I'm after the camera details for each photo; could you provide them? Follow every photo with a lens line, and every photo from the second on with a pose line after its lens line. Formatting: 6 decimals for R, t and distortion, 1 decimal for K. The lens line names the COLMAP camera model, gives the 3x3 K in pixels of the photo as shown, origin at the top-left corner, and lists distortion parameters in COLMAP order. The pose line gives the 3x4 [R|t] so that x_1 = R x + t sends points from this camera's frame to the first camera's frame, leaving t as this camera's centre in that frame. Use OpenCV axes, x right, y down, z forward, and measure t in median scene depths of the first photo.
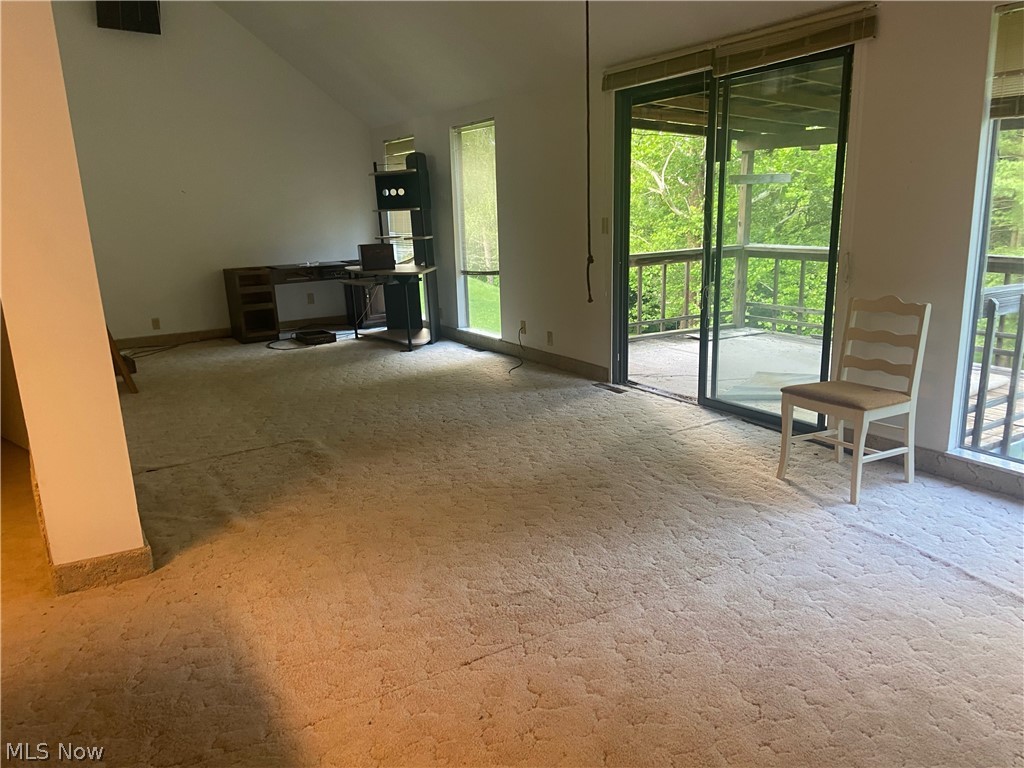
lens RADIAL K [[761.7, 0, 512.0], [0, 761.7, 384.0], [0, 0, 1]] dist [0.119875, -0.148845]
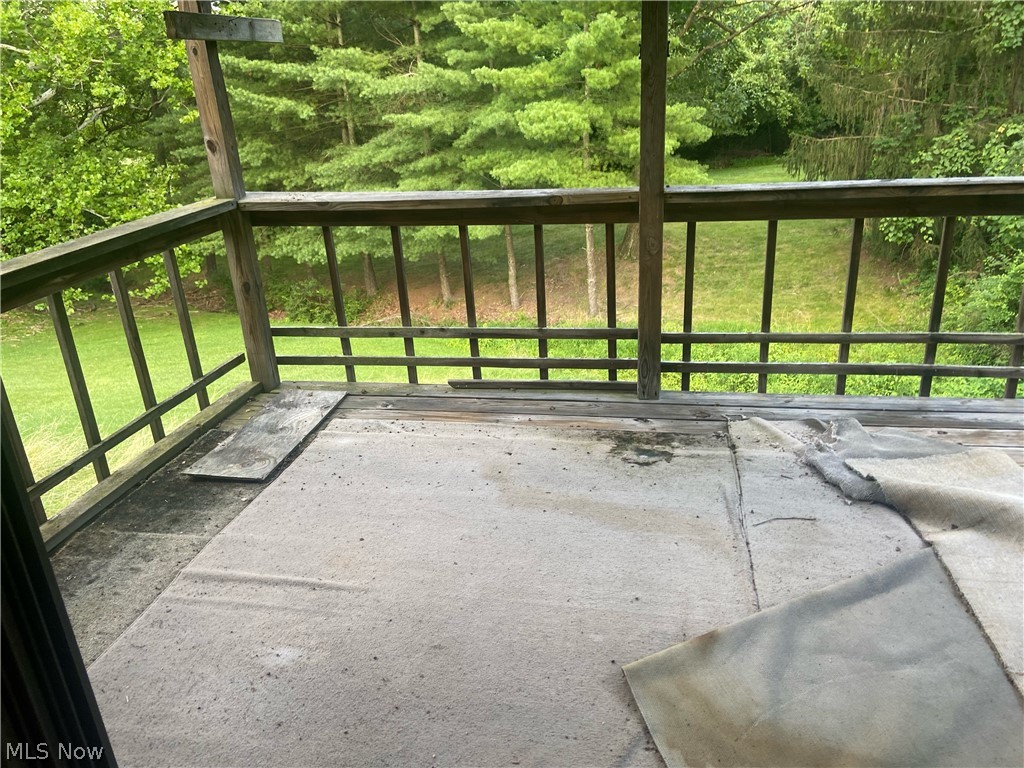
lens RADIAL K [[761.7, 0, 512.0], [0, 761.7, 384.0], [0, 0, 1]] dist [0.119875, -0.148845]
pose [[0.668768, -0.288198, 0.685341, 0.026140], [0.206266, 0.957548, 0.201388, -0.040796], [-0.714286, 0.006680, 0.699822, 0.179032]]
